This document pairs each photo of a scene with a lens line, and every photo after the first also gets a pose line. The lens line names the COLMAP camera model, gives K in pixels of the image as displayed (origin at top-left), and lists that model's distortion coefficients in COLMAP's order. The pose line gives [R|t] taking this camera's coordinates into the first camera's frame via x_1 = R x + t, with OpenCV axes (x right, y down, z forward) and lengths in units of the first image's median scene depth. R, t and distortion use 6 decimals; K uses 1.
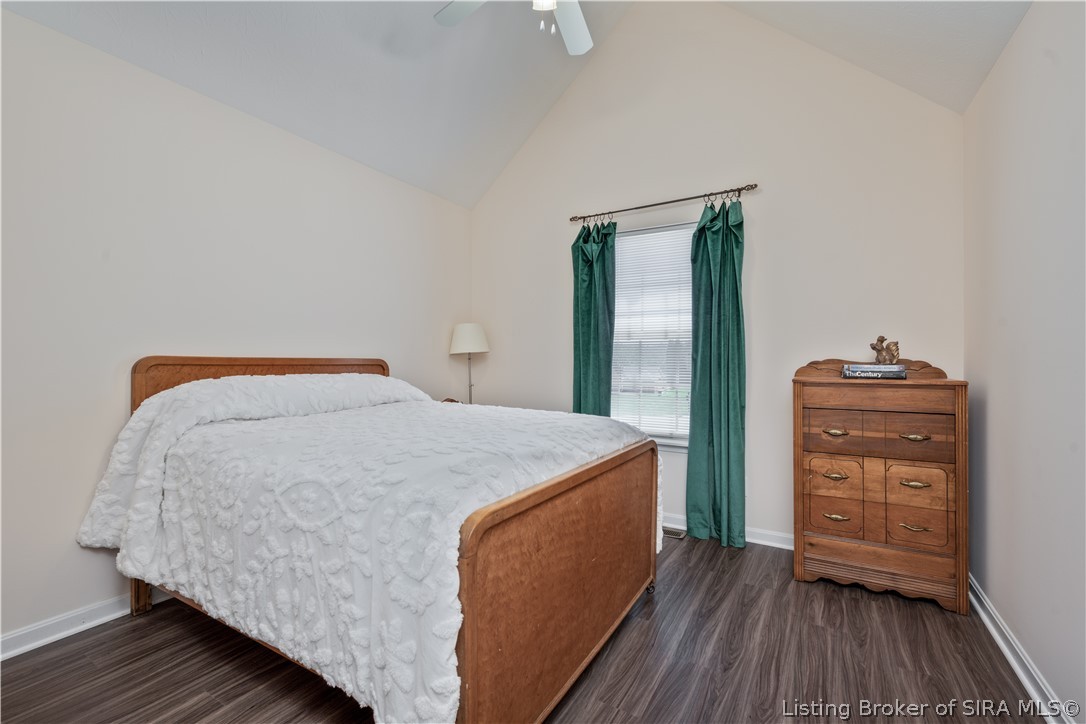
lens RADIAL K [[468.7, 0, 545.0], [0, 468.7, 359.0], [0, 0, 1]] dist [-0.001320, -0.000343]
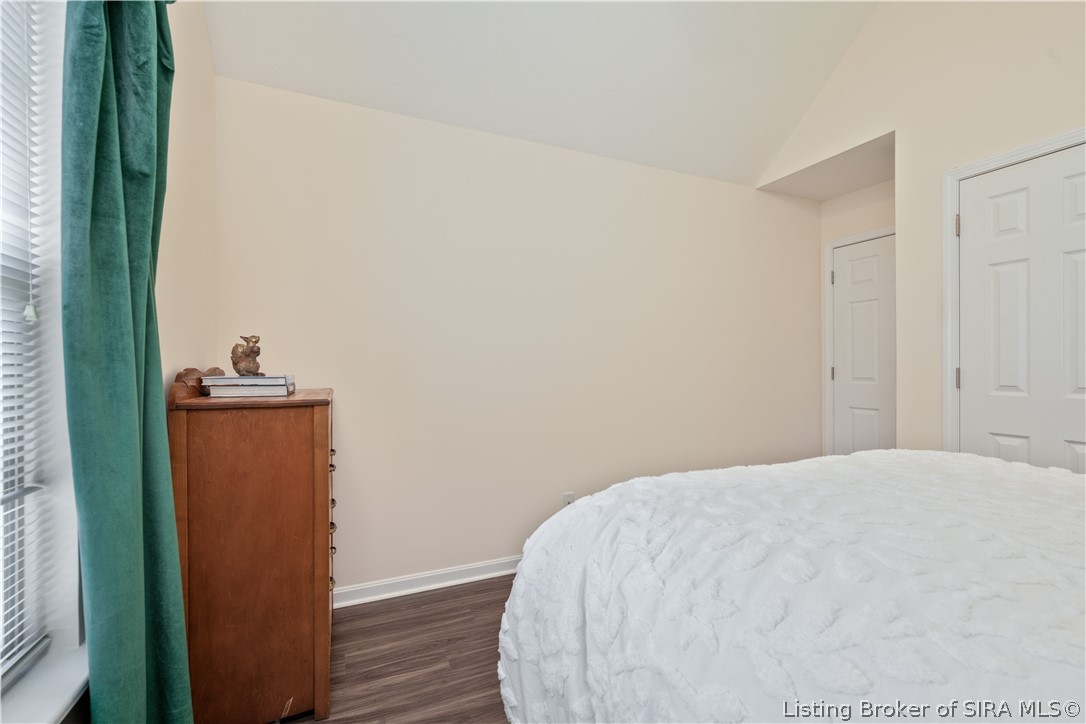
lens RADIAL K [[468.7, 0, 538.4], [0, 468.7, 361.3], [0, 0, 1]] dist [-0.001320, -0.000343]
pose [[-0.820966, -0.002303, 0.570972, -0.104420], [-0.000903, 0.999996, 0.002735, -0.043973], [-0.570976, 0.001730, -0.820965, 1.749229]]
